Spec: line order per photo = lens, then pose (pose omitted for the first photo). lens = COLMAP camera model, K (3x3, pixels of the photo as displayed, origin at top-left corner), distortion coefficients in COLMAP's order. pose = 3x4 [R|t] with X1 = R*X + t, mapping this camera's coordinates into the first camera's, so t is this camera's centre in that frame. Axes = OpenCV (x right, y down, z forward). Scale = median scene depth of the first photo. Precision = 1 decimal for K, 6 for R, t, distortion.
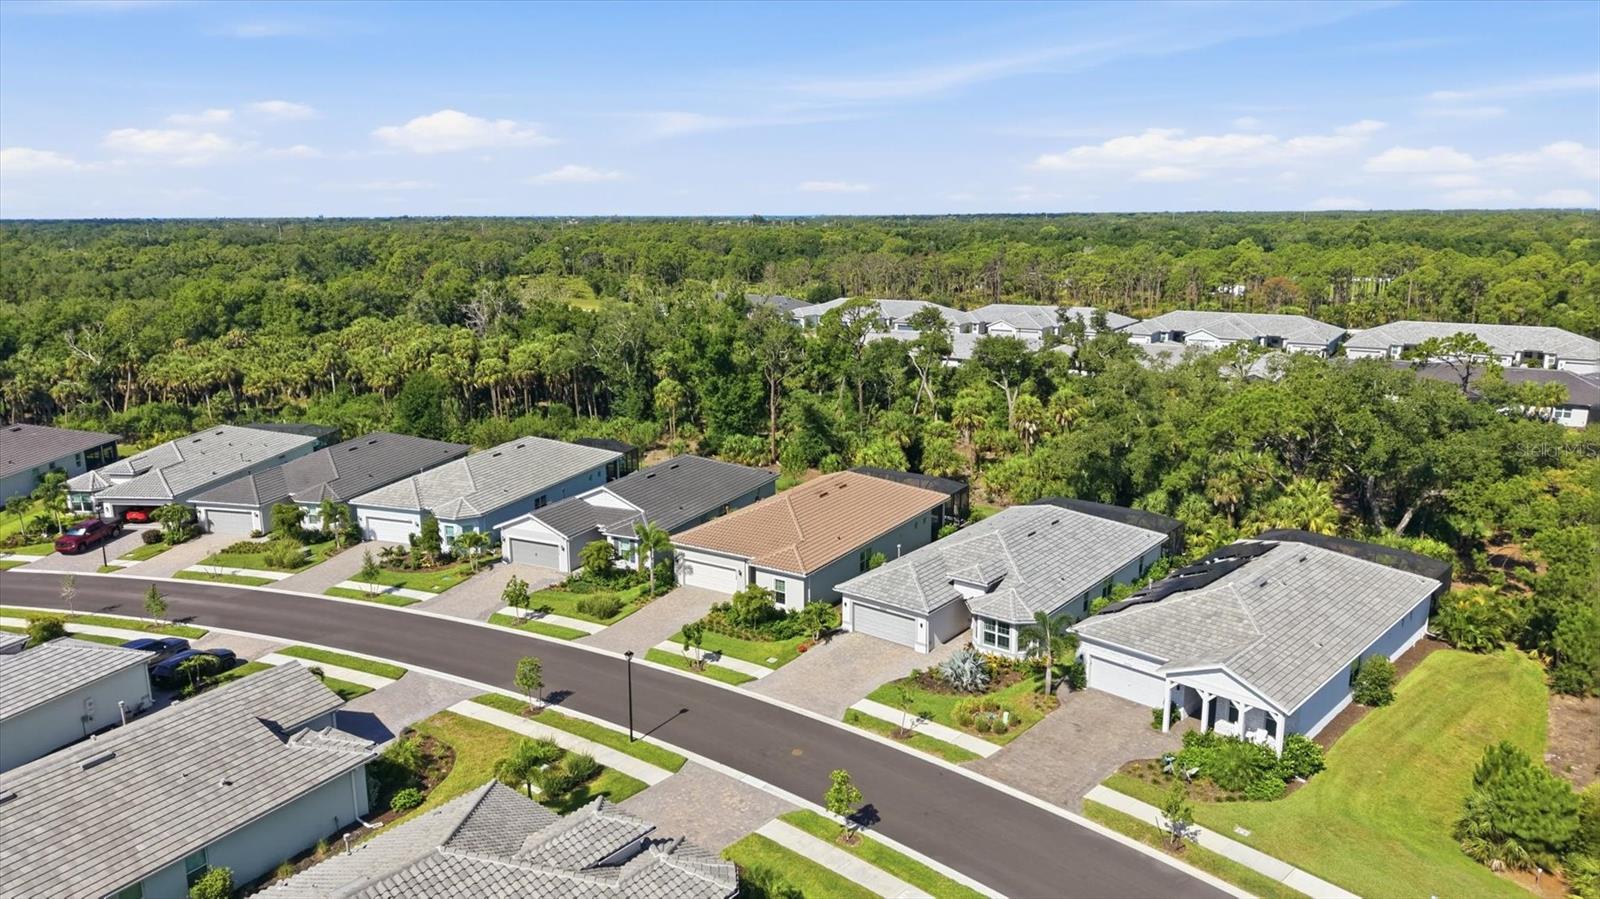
lens RADIAL K [[1072.9, 0, 800.0], [0, 1072.9, 449.5], [0, 0, 1]] dist [0.068009, -0.143009]
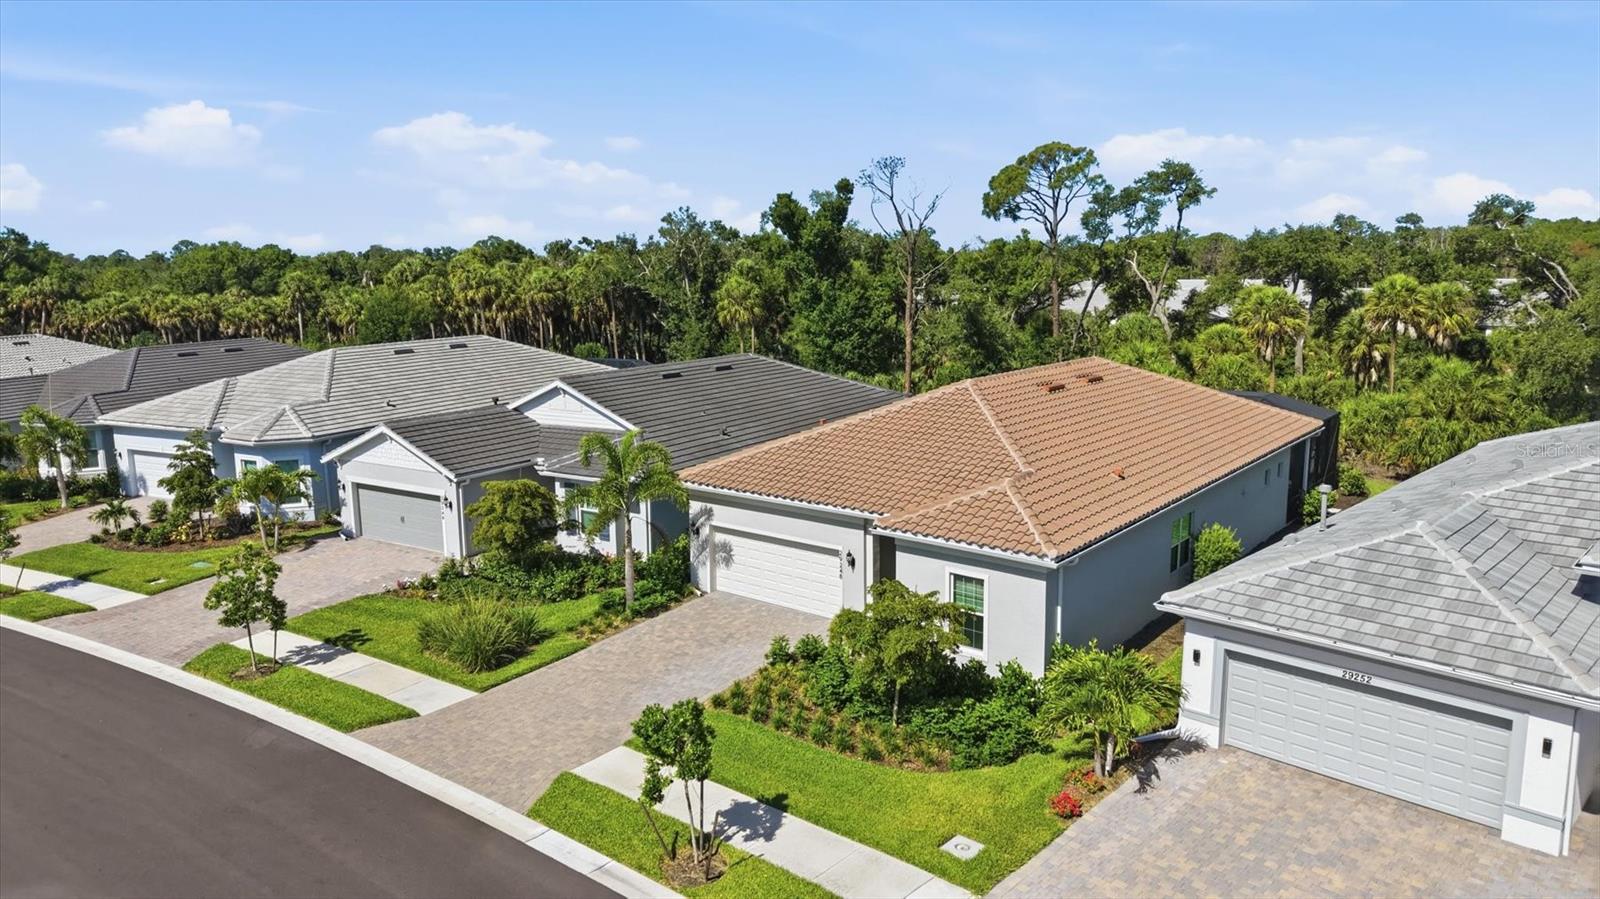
lens RADIAL K [[1063.5, 0, 800.0], [0, 1063.5, 449.5], [0, 0, 1]] dist [0.031606, -0.033445]
pose [[0.994429, 0.017377, -0.103969, -0.035913], [-0.022214, 0.998715, -0.045549, 0.093586], [0.103044, 0.047605, 0.993537, 0.628735]]
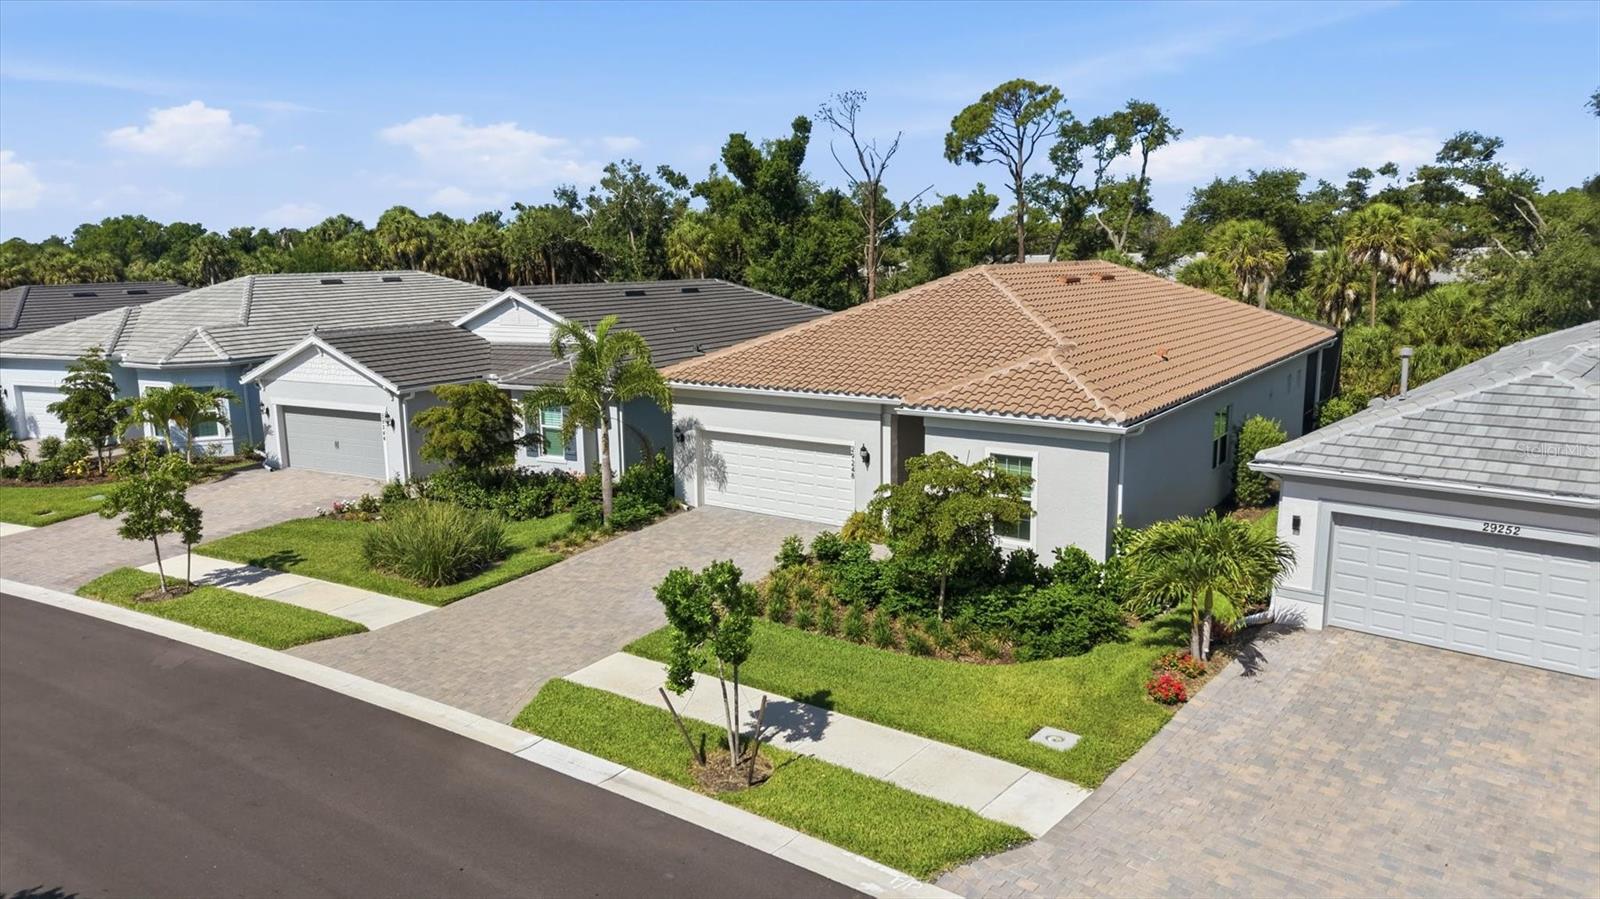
lens RADIAL K [[1063.5, 0, 800.0], [0, 1063.5, 449.5], [0, 0, 1]] dist [0.031606, -0.033445]
pose [[0.999143, 0.003579, -0.041245, -0.062523], [-0.005239, 0.999178, -0.040209, 0.126189], [0.041067, 0.040391, 0.998340, 0.674390]]
